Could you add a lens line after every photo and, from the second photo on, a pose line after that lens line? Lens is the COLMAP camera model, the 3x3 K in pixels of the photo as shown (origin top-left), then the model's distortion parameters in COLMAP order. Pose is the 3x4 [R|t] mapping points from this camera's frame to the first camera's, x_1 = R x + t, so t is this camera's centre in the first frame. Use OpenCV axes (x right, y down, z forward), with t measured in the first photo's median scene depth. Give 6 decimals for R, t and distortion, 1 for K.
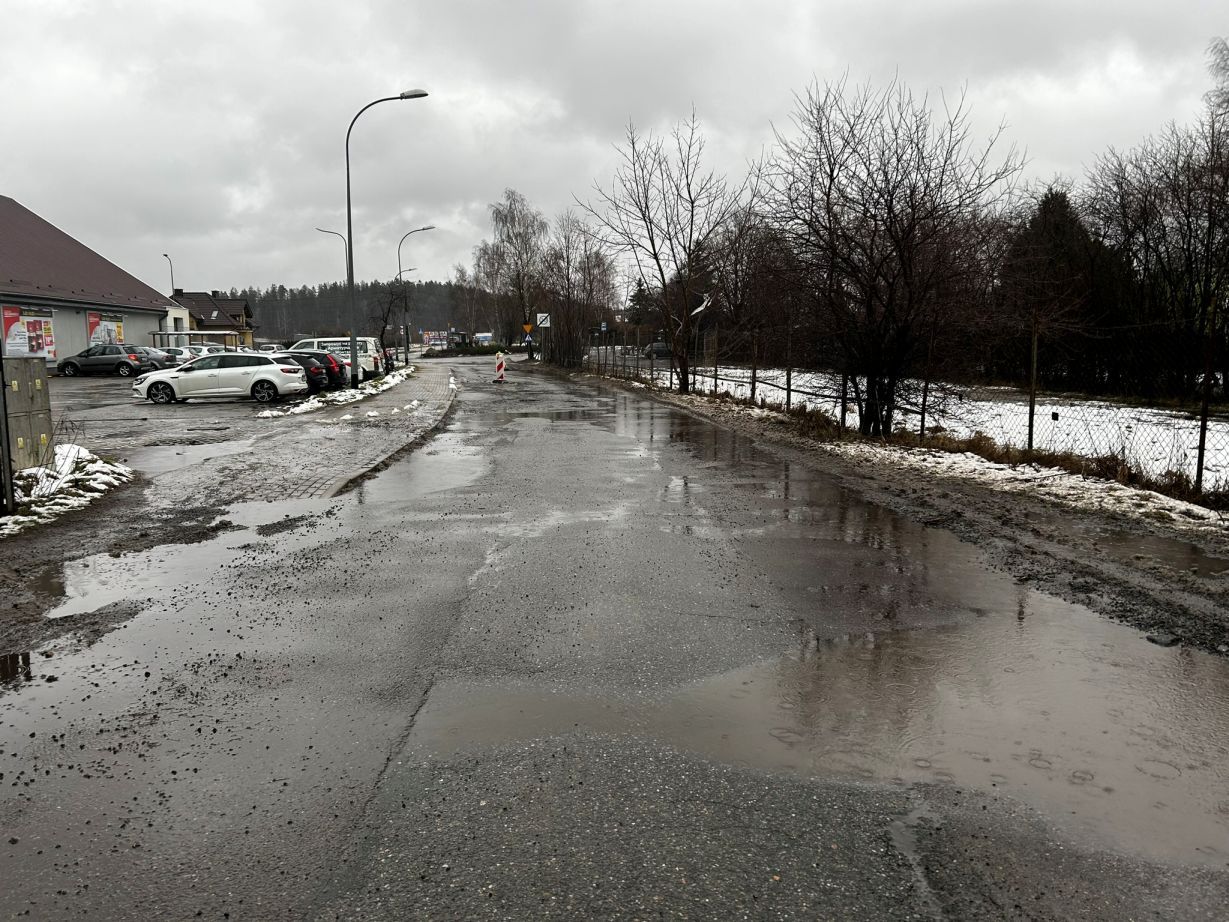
lens RADIAL K [[928.5, 0, 614.5], [0, 928.5, 461.0], [0, 0, 1]] dist [0.074272, -0.116636]
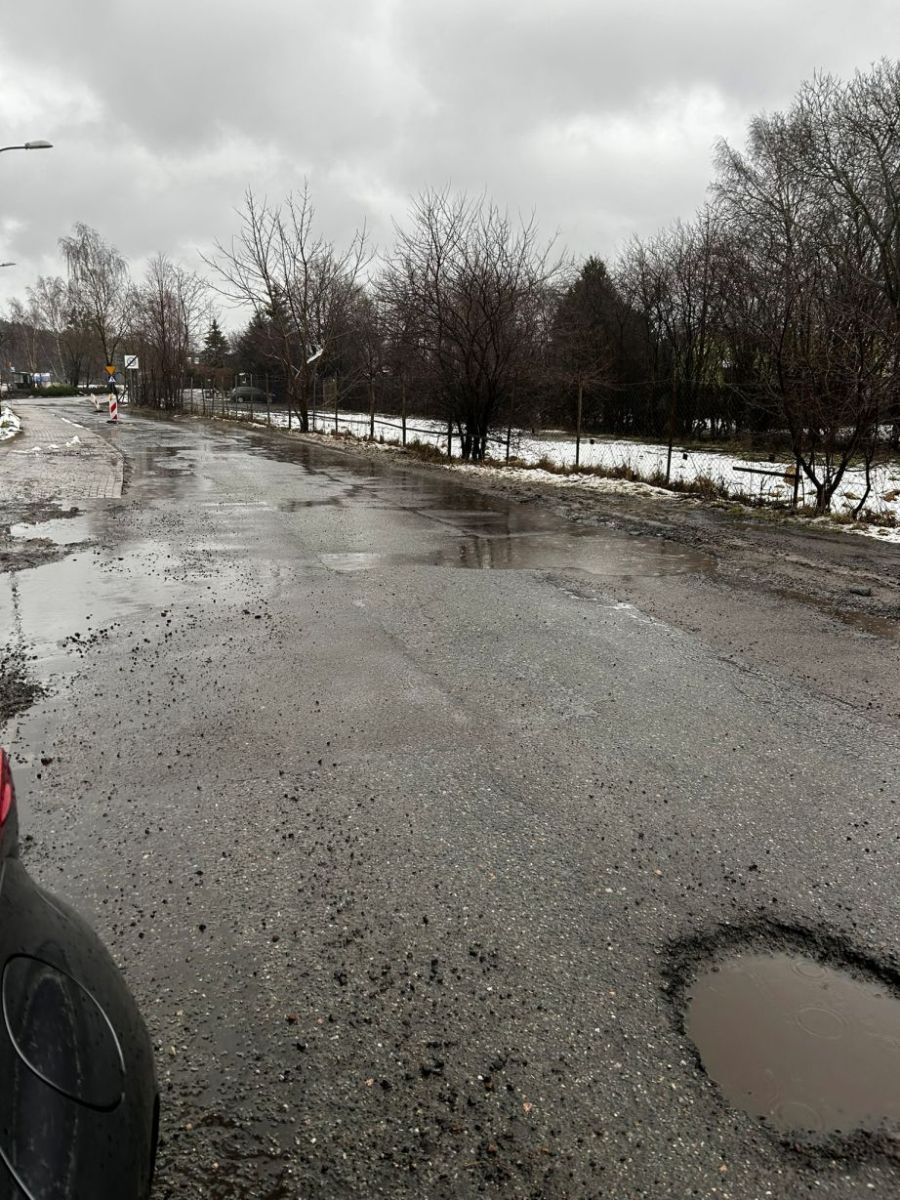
lens RADIAL K [[906.6, 0, 450.0], [0, 906.6, 600.0], [0, 0, 1]] dist [0.074272, -0.116636]
pose [[0.960576, -0.047285, 0.273967, -0.092252], [0.019446, 0.994444, 0.103454, 0.026381], [-0.277336, -0.094048, 0.956159, -0.203732]]
